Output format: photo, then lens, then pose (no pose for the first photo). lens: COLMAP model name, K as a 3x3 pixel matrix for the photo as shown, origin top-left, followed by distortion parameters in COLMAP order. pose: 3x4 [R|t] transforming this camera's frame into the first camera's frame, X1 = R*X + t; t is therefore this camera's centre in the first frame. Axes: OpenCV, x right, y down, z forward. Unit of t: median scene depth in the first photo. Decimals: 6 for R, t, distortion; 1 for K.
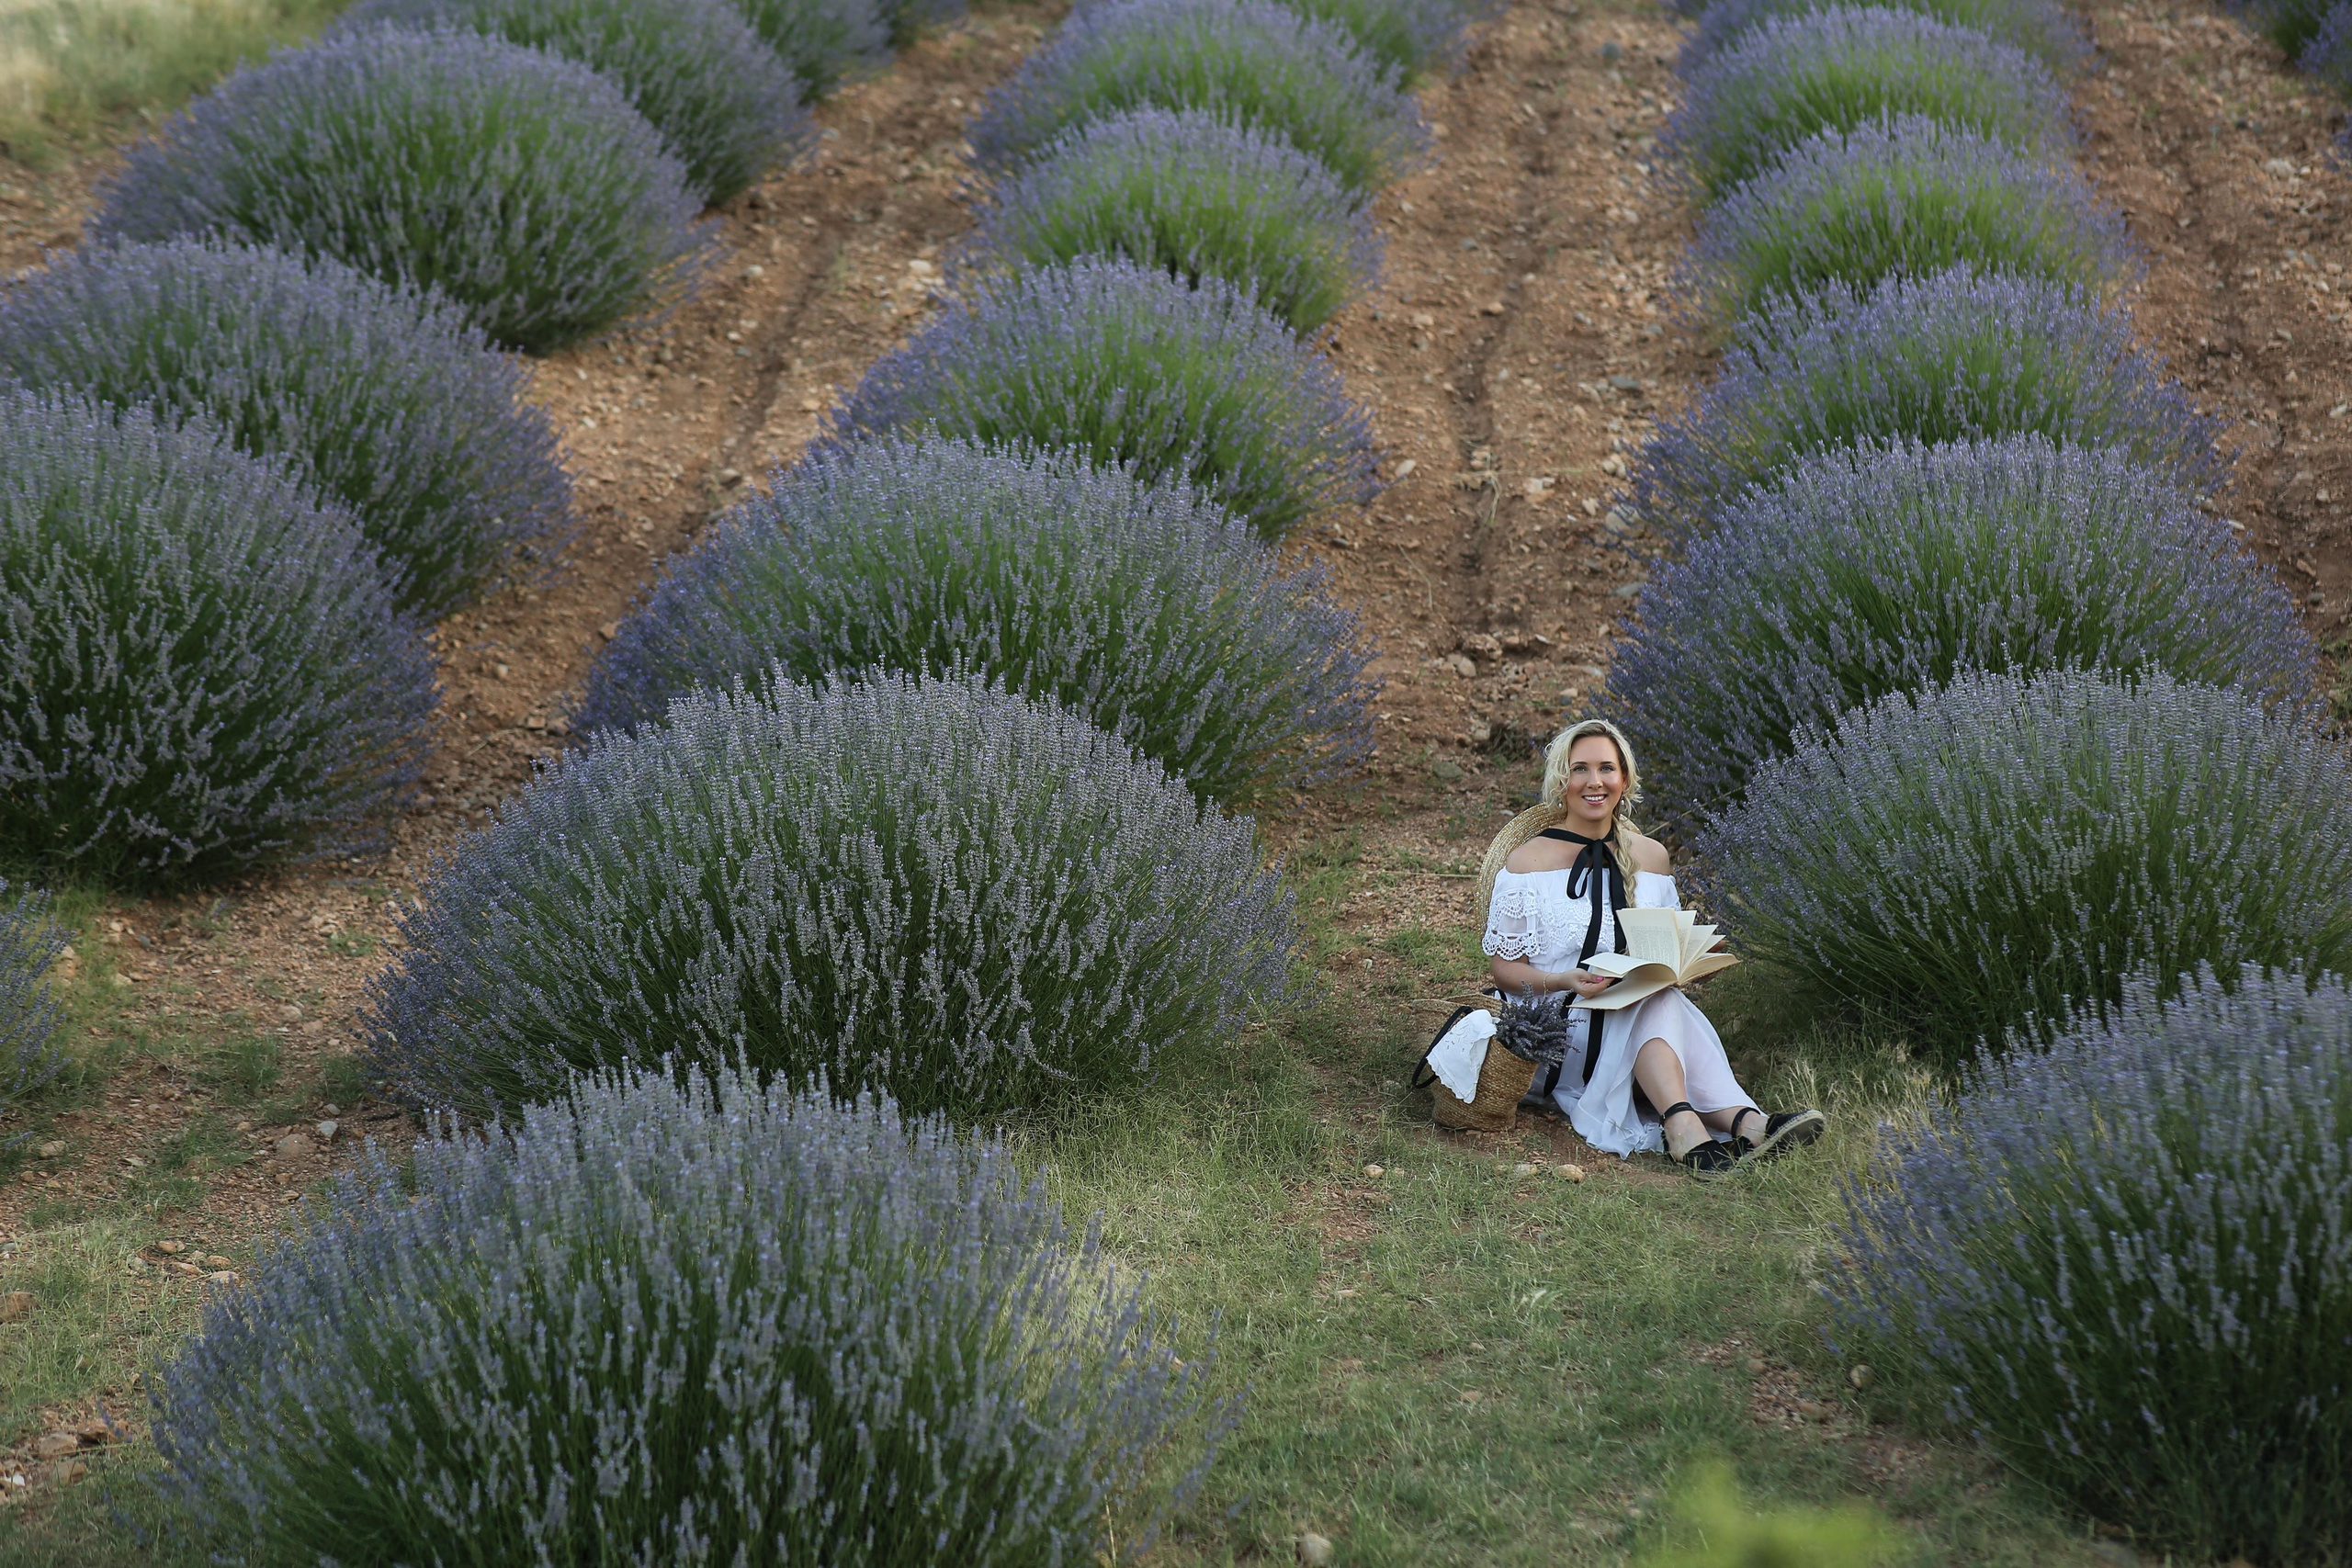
lens RADIAL K [[5385.2, 0, 1176.0], [0, 5385.2, 784.0], [0, 0, 1]] dist [-0.010397, 0.727696]
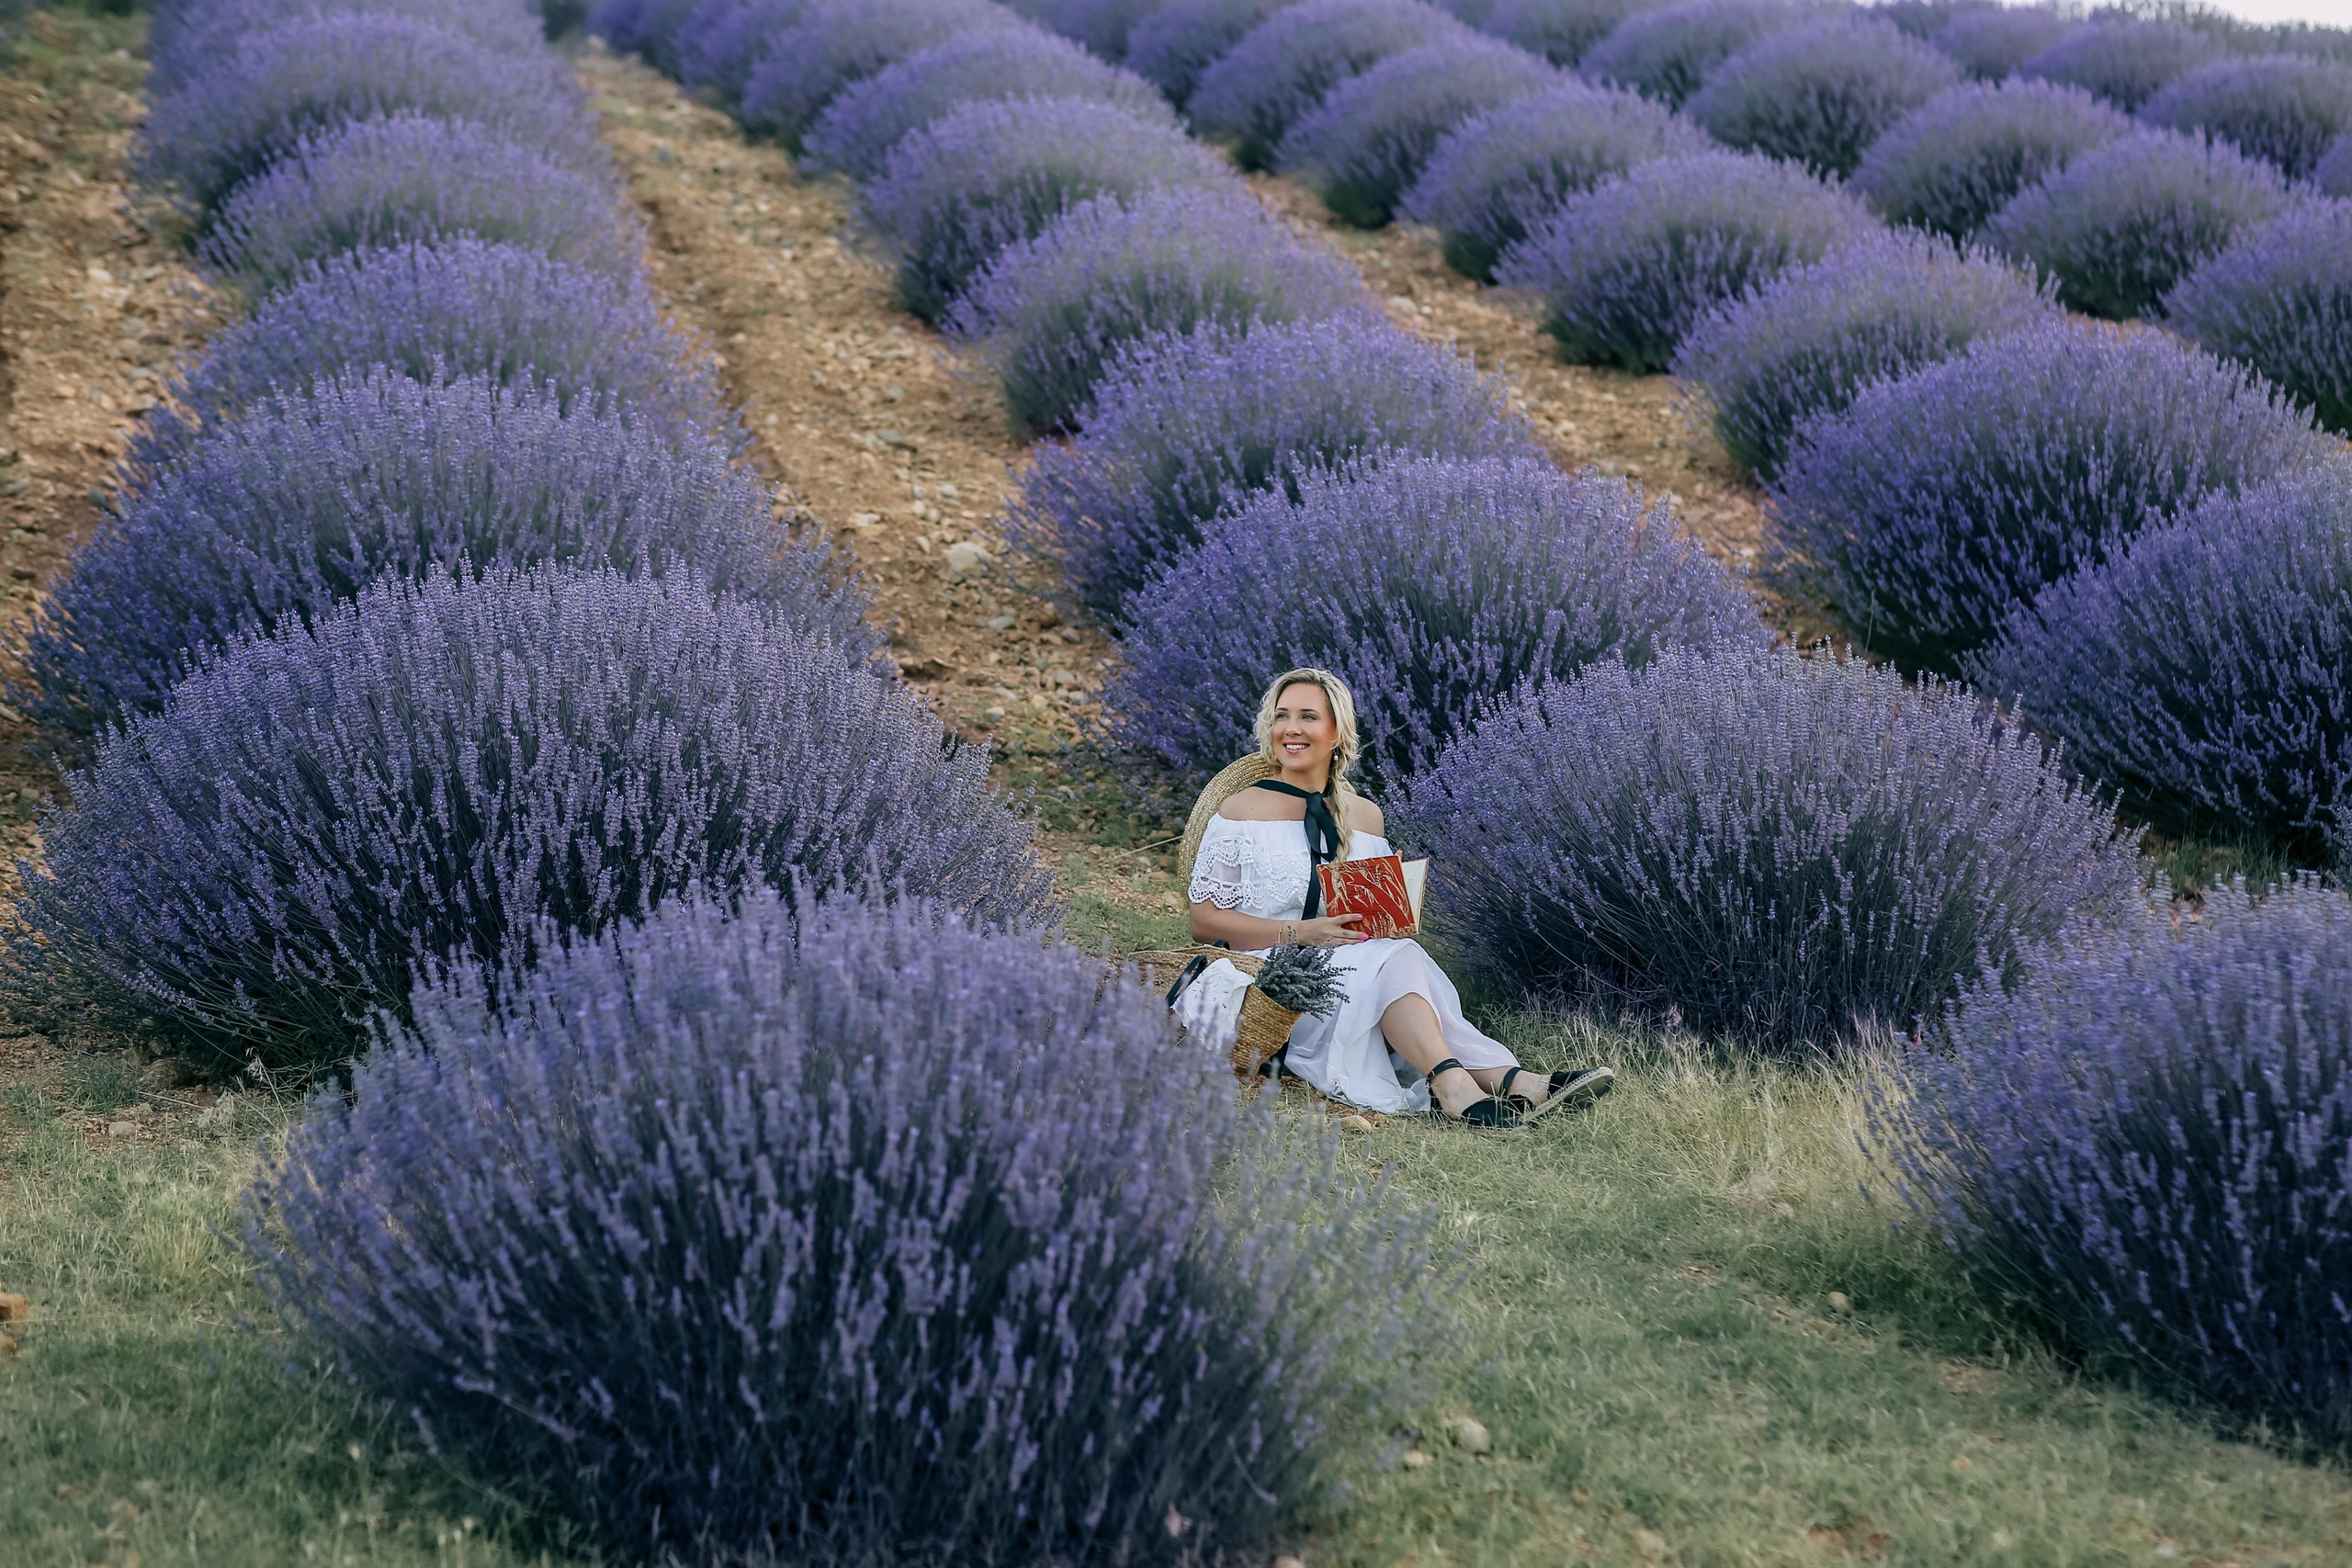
lens RADIAL K [[5385.2, 0, 1176.0], [0, 5385.2, 784.0], [0, 0, 1]] dist [-0.010397, 0.727696]
pose [[0.961642, 0.051842, 0.269364, -0.202184], [-0.038656, 0.997791, -0.054030, 0.061277], [-0.271570, 0.041545, 0.961522, 0.094898]]
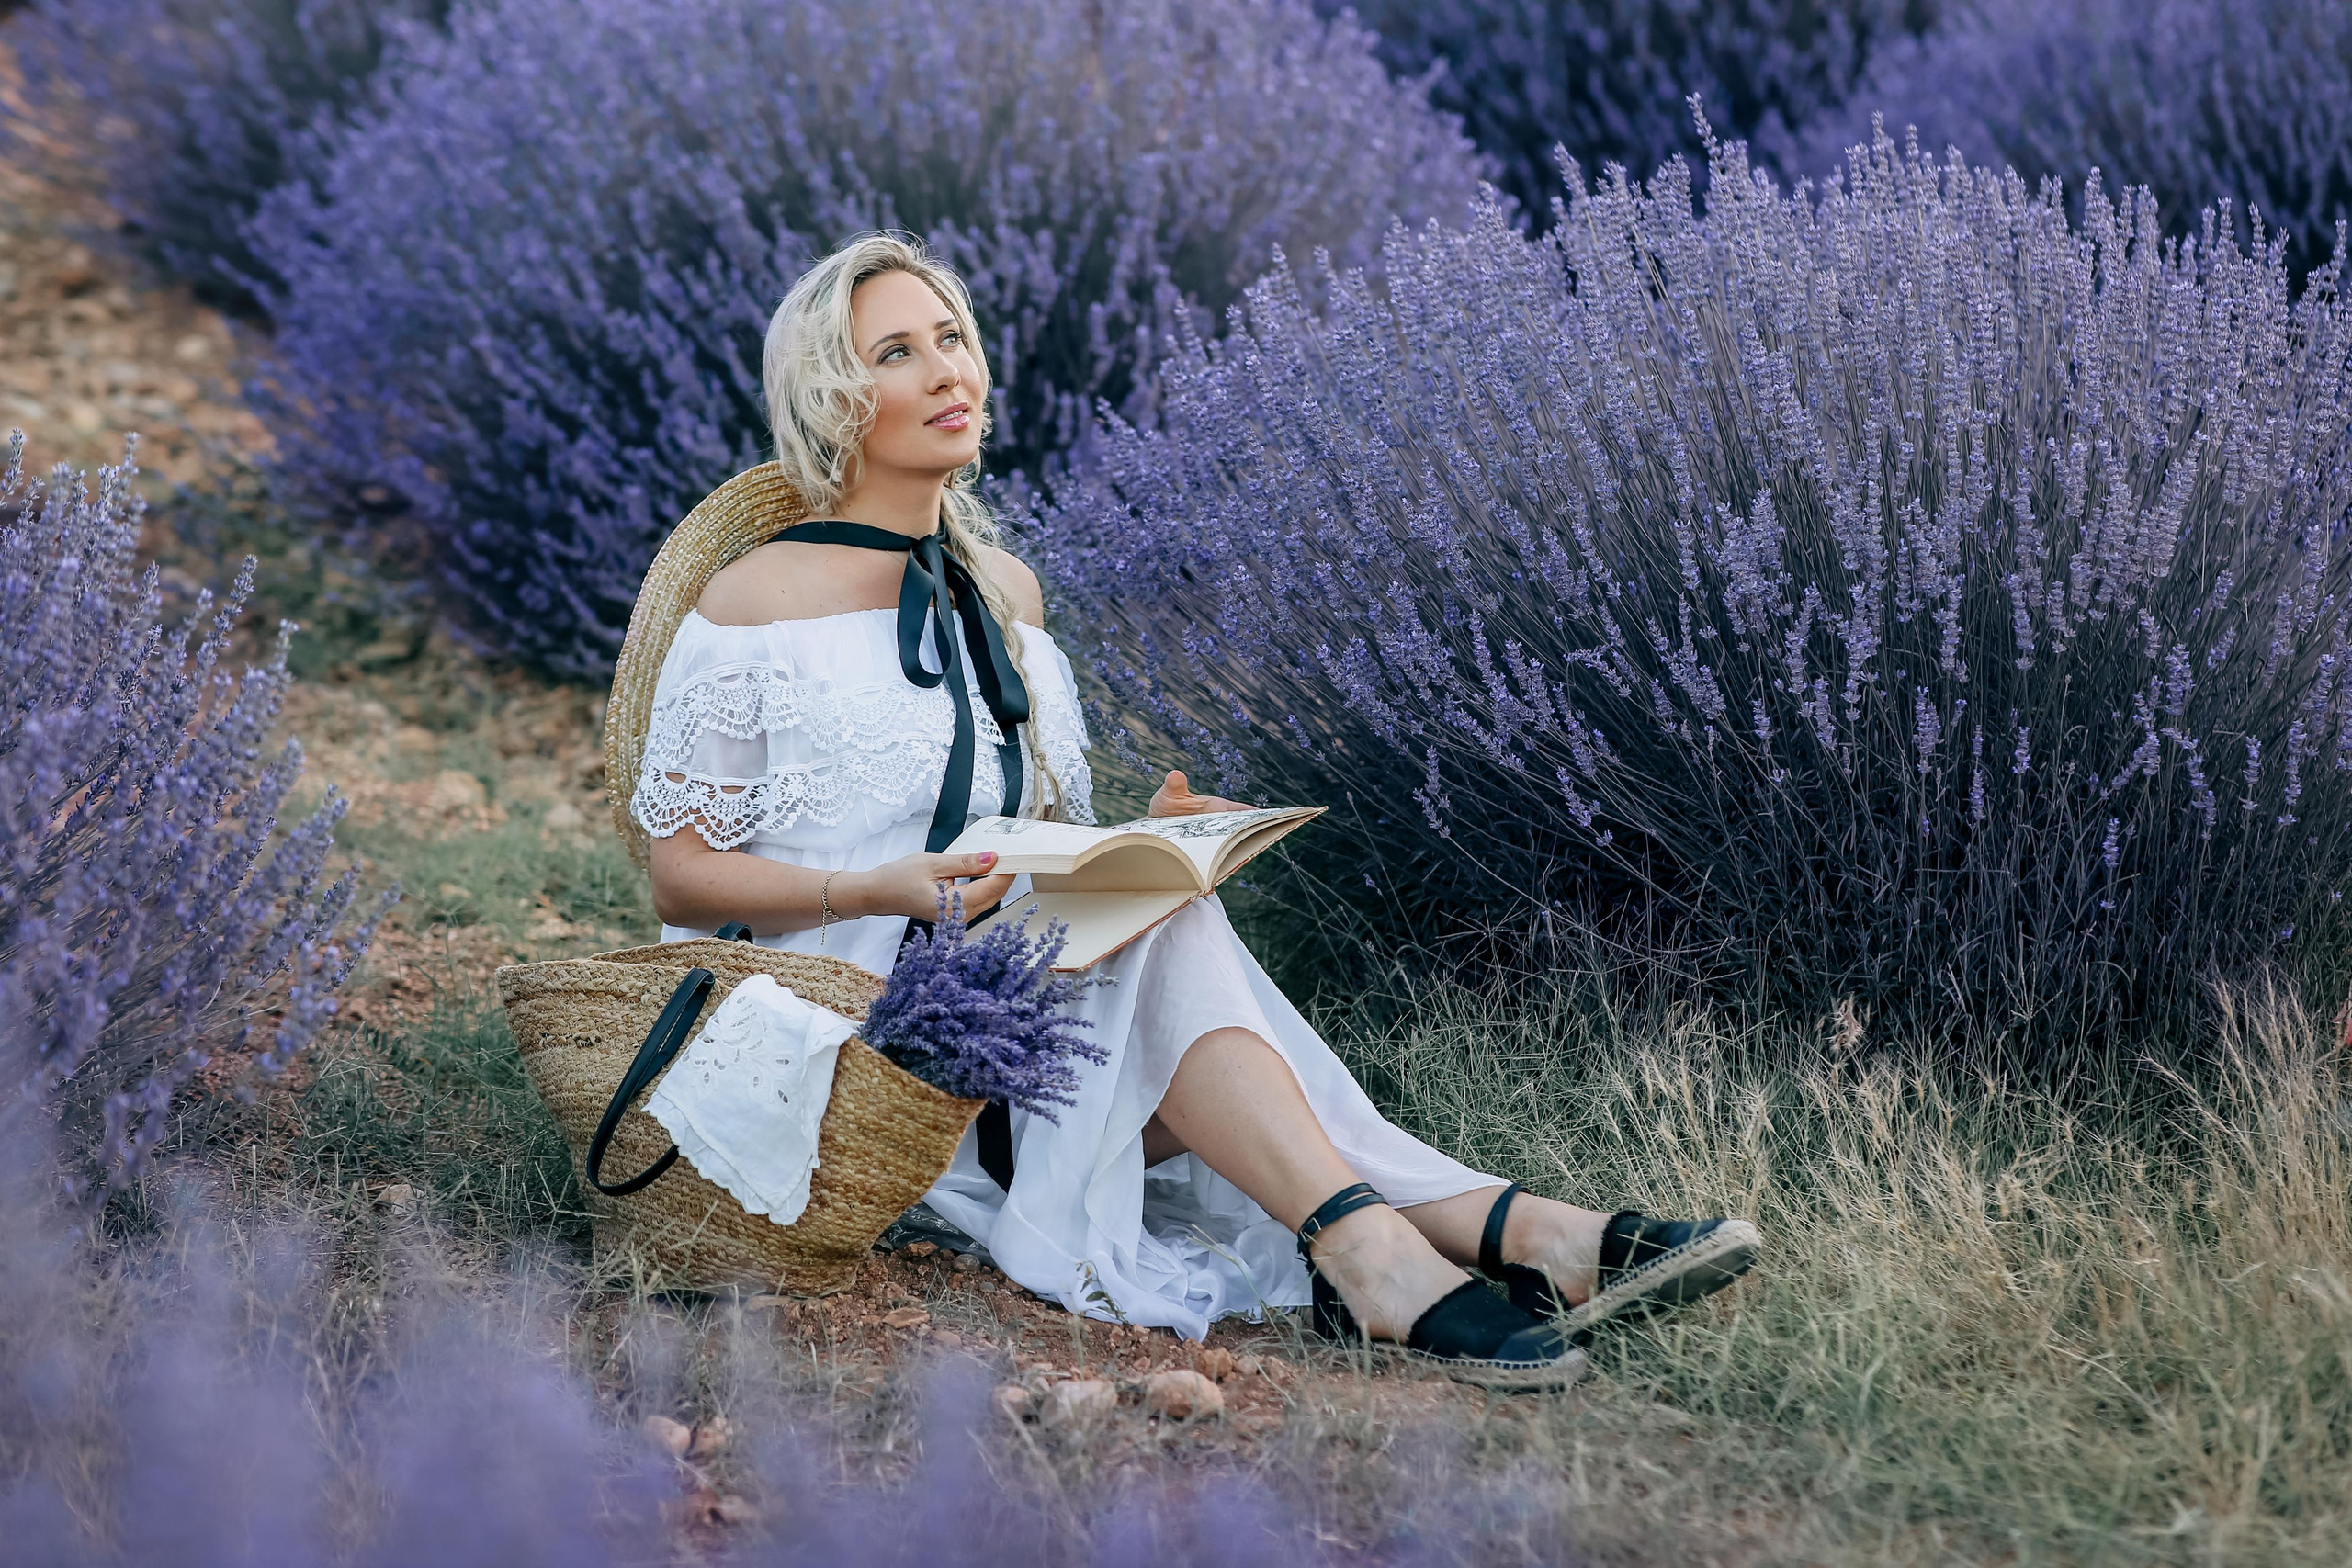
lens RADIAL K [[6287.5, 0, 1176.0], [0, 6287.5, 784.0], [0, 0, 1]] dist [0.408514, -0.647328]
pose [[0.907140, -0.026674, 0.419982, -0.098686], [0.035866, 0.999258, -0.014004, 0.035070], [-0.419297, 0.027766, 0.907424, 0.578655]]
